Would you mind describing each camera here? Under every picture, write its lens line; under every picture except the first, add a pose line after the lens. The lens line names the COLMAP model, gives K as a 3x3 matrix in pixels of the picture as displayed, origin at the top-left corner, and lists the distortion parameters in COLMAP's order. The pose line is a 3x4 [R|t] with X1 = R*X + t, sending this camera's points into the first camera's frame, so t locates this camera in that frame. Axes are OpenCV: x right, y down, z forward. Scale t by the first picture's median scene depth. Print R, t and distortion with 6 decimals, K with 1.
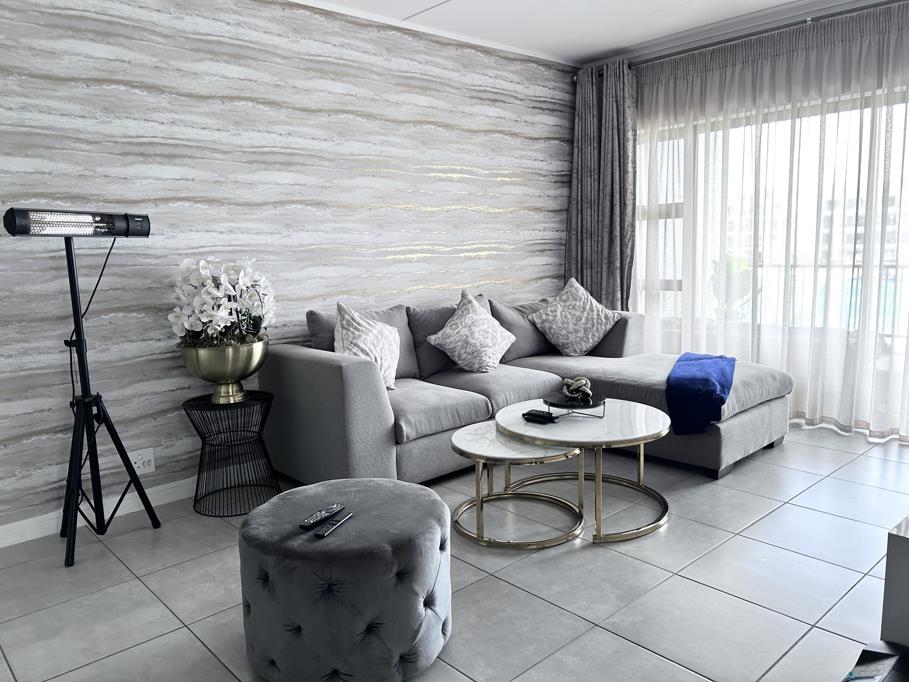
lens RADIAL K [[685.8, 0, 429.5], [0, 685.8, 360.6], [0, 0, 1]] dist [-0.006201, -0.002010]
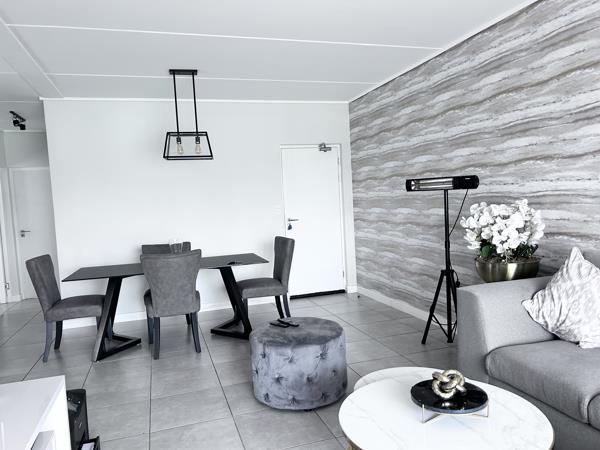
lens RADIAL K [[452.9, 0, 301.2], [0, 452.9, 229.1], [0, 0, 1]] dist [0.095830, -0.113495]
pose [[-0.390084, 0.116440, -0.913387, 0.745344], [-0.083476, 0.983415, 0.161017, -0.211320], [0.916988, 0.139056, -0.373894, 0.966181]]
